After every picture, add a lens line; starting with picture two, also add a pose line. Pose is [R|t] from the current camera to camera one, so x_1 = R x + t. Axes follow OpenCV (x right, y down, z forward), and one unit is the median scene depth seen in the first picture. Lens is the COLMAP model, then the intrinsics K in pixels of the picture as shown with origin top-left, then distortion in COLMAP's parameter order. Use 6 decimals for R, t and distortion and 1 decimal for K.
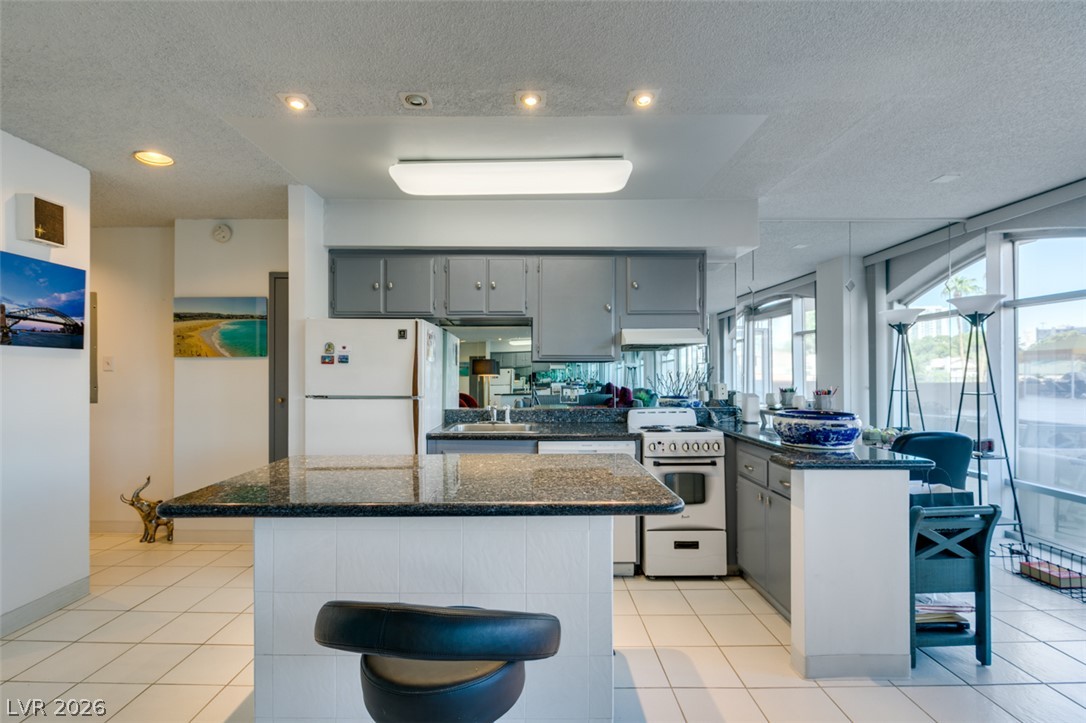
lens RADIAL K [[487.4, 0, 533.0], [0, 487.4, 372.0], [0, 0, 1]] dist [-0.000522, -0.001655]
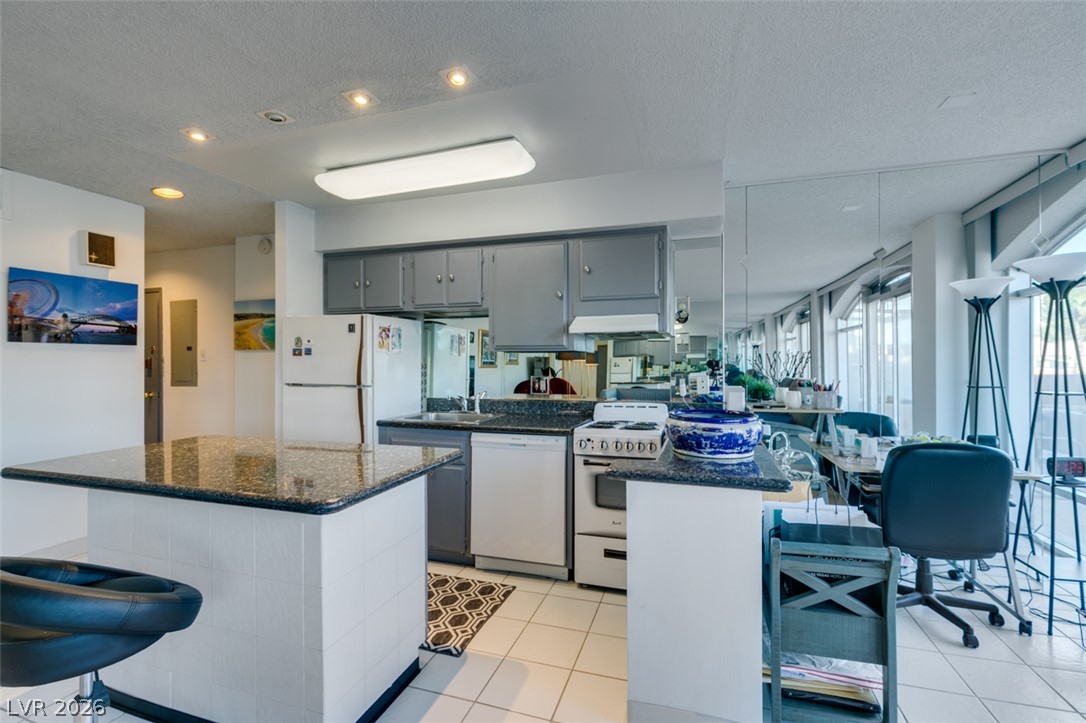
lens RADIAL K [[487.4, 0, 541.2], [0, 487.4, 358.9], [0, 0, 1]] dist [-0.000522, -0.001655]
pose [[0.949252, -0.001729, -0.314513, 0.475489], [0.001175, 0.999997, -0.001950, -0.006182], [0.314516, 0.001482, 0.949251, 0.101007]]
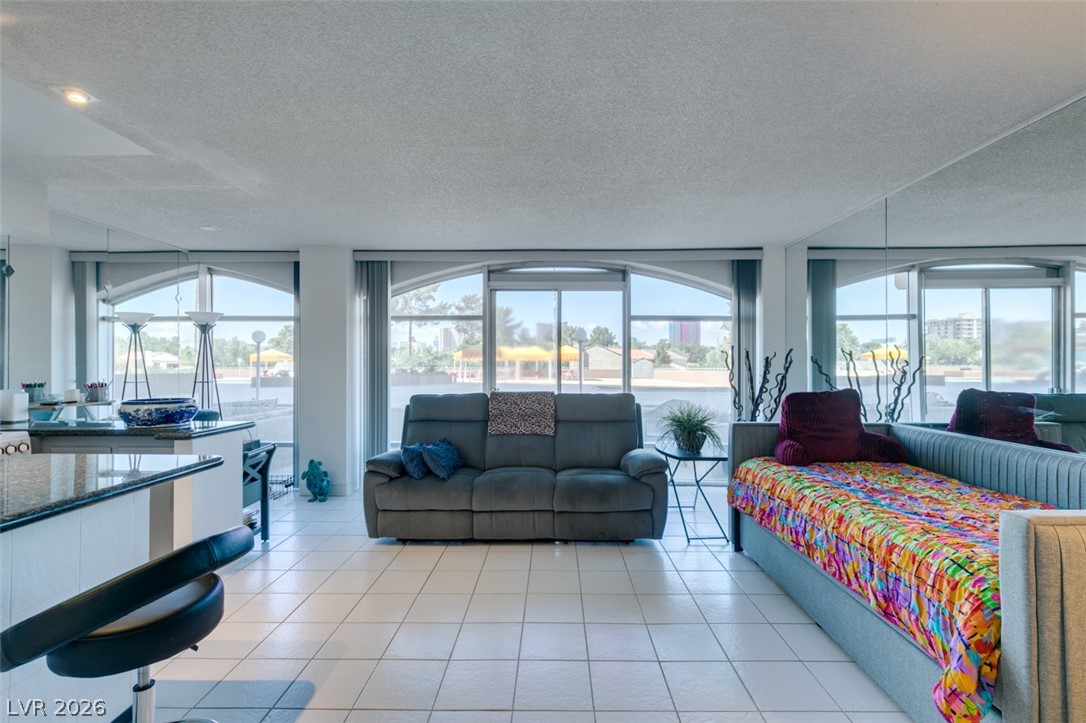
lens RADIAL K [[487.4, 0, 545.5], [0, 487.4, 365.4], [0, 0, 1]] dist [-0.000522, -0.001655]
pose [[0.013969, 0.003041, 0.999898, -0.538296], [-0.002725, 0.999992, -0.003004, -0.000985], [-0.999899, -0.002682, 0.013978, 0.006645]]
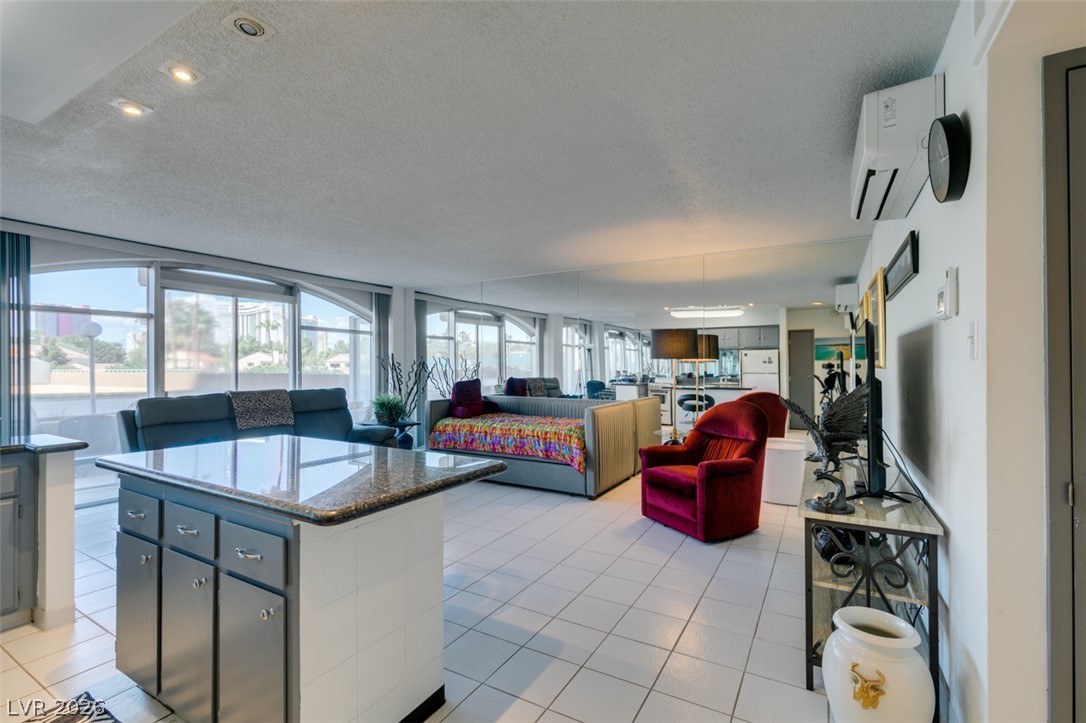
lens RADIAL K [[487.4, 0, 539.7], [0, 487.4, 356.4], [0, 0, 1]] dist [-0.000522, -0.001655]
pose [[-0.865757, 0.013741, 0.500276, -0.744844], [0.002425, 0.999726, -0.023264, -0.000593], [-0.500459, -0.018928, -0.865553, 1.044004]]
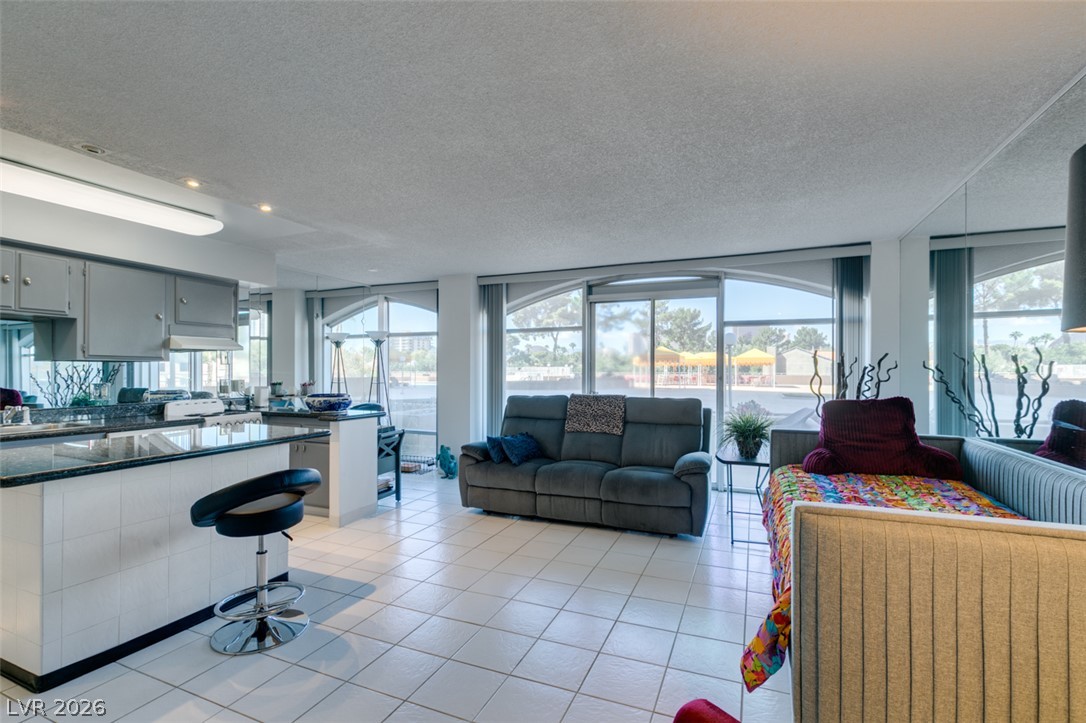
lens RADIAL K [[487.4, 0, 545.6], [0, 487.4, 371.5], [0, 0, 1]] dist [-0.000522, -0.001655]
pose [[0.387815, 0.000873, 0.921737, -0.652084], [-0.004707, 0.999988, 0.001033, -0.005119], [-0.921725, -0.004739, 0.387815, -0.369615]]
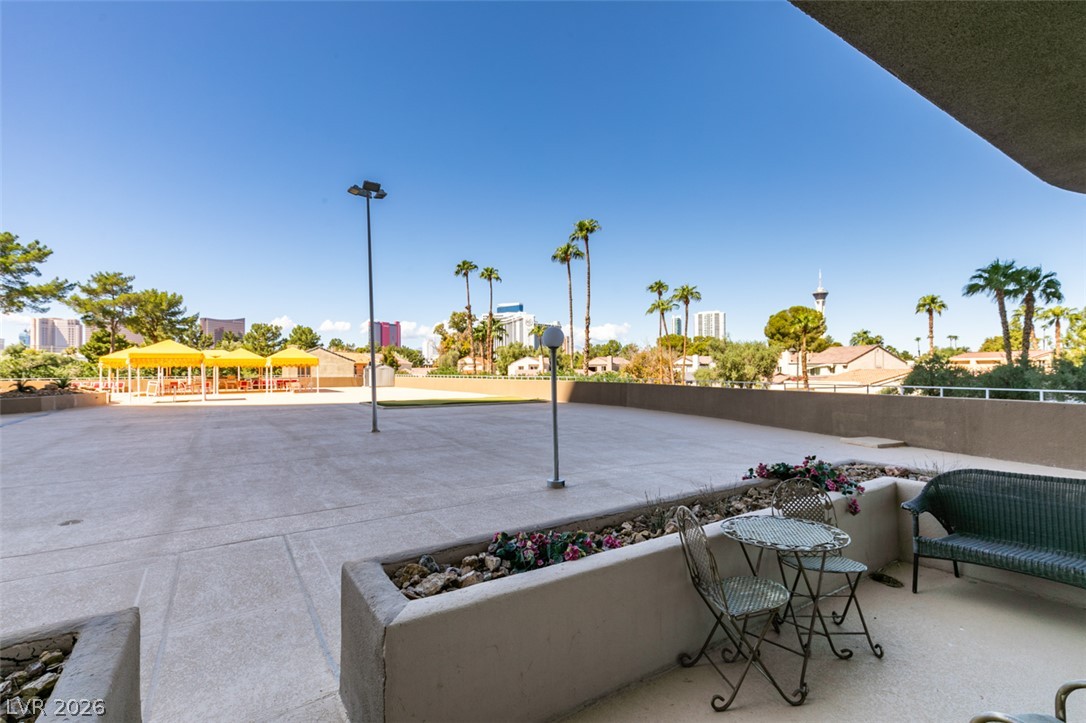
lens RADIAL K [[492.3, 0, 540.5], [0, 492.3, 364.4], [0, 0, 1]] dist [0.001629, 0.000332]
pose [[-0.542646, 0.012856, 0.839863, 1.485327], [0.005425, 0.999916, -0.011800, -0.096300], [-0.839944, -0.001847, -0.542670, 1.071555]]
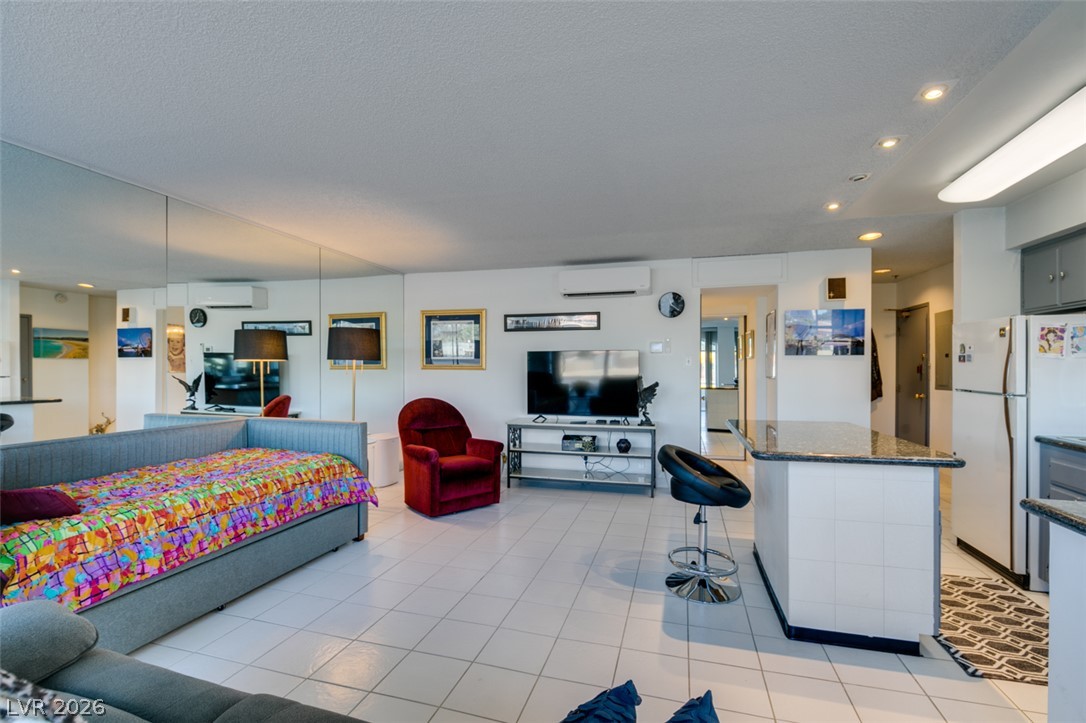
lens RADIAL K [[487.4, 0, 540.8], [0, 487.4, 371.3], [0, 0, 1]] dist [-0.000522, -0.001655]
pose [[-0.274350, 0.009671, -0.961581, 0.968192], [0.001810, 0.999953, 0.009540, -0.007860], [0.961628, 0.000877, -0.274355, 0.354086]]
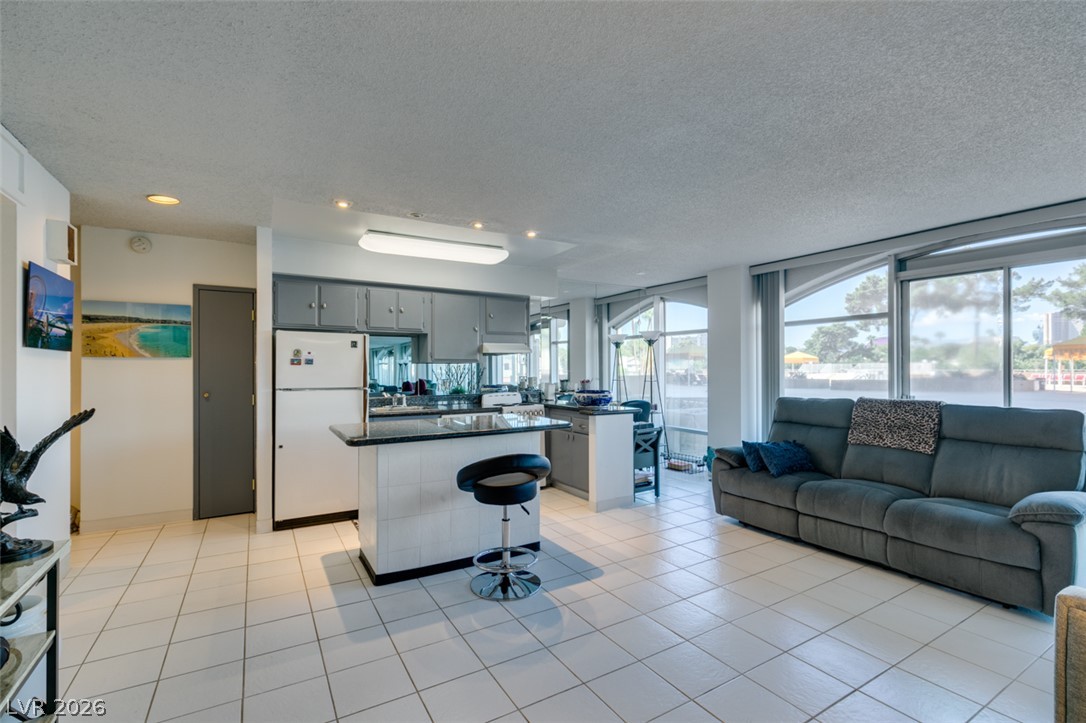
lens RADIAL K [[487.4, 0, 540.4], [0, 487.4, 365.7], [0, 0, 1]] dist [-0.000522, -0.001655]
pose [[0.858823, 0.002494, 0.512267, -0.530872], [-0.000224, 0.999990, -0.004493, -0.008329], [-0.512273, 0.003744, 0.858814, -0.508469]]
